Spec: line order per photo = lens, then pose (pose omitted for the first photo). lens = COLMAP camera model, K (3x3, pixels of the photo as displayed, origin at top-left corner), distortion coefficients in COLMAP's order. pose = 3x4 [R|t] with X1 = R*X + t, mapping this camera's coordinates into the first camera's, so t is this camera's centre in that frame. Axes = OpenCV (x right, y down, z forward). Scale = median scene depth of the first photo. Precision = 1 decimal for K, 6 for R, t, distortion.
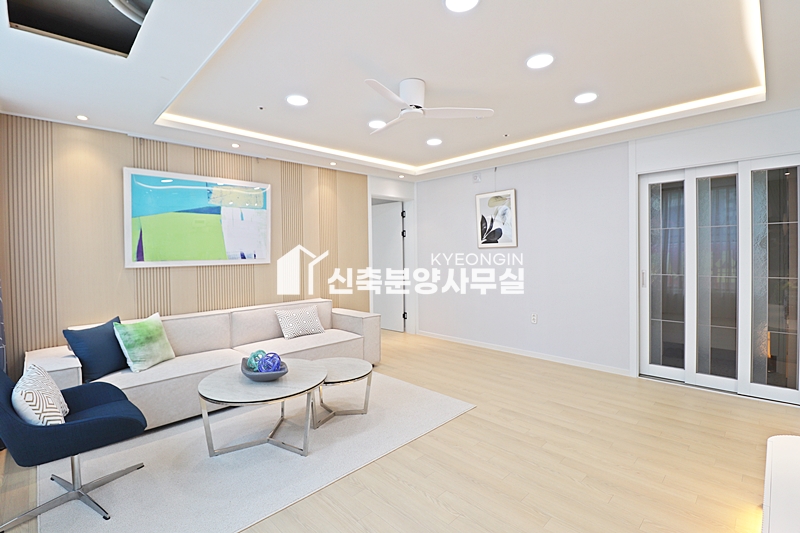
lens RADIAL K [[371.7, 0, 396.7], [0, 371.7, 253.5], [0, 0, 1]] dist [-0.007895, -0.004027]
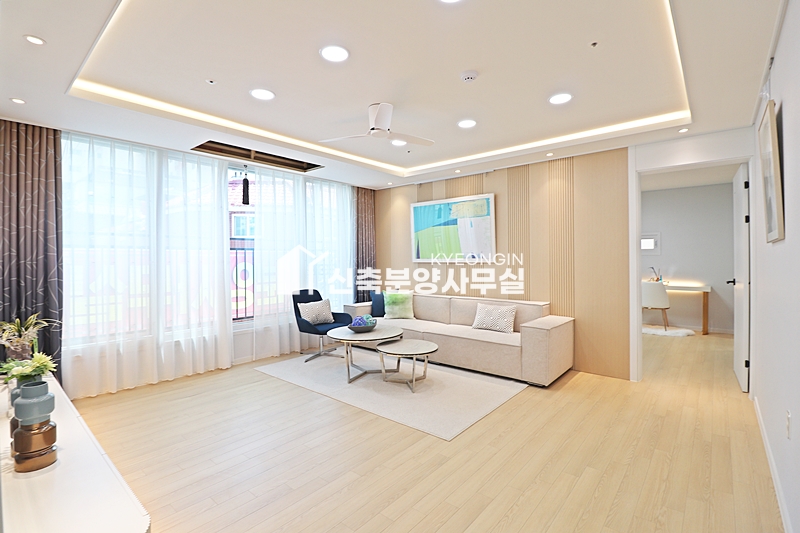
lens RADIAL K [[371.7, 0, 395.5], [0, 371.7, 252.9], [0, 0, 1]] dist [-0.007895, -0.004027]
pose [[0.085129, 0.000954, -0.996370, 0.928853], [0.001108, 0.999999, 0.001052, -0.005779], [0.996369, -0.001194, 0.085128, 0.737179]]
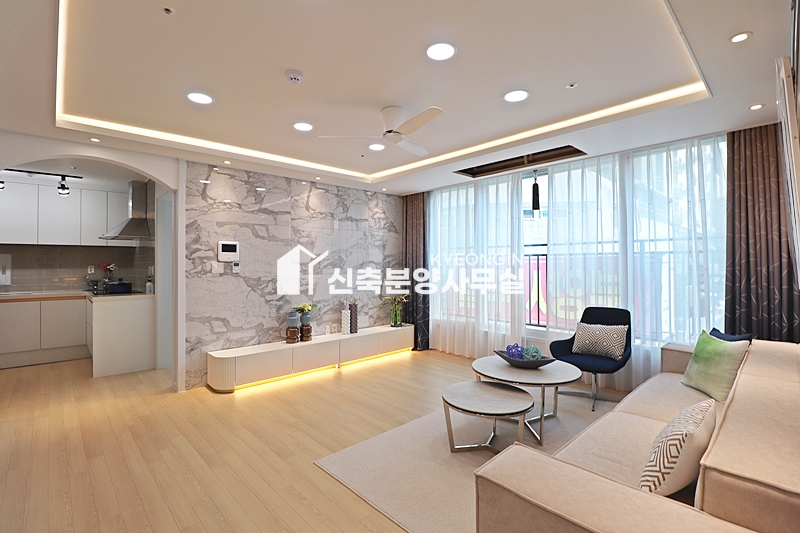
lens RADIAL K [[371.7, 0, 397.2], [0, 371.7, 264.1], [0, 0, 1]] dist [-0.007895, -0.004027]
pose [[-0.999852, 0.011041, 0.013198, 0.025494], [0.011091, 0.999932, 0.003726, -0.003860], [-0.013156, 0.003872, -0.999906, 1.606106]]
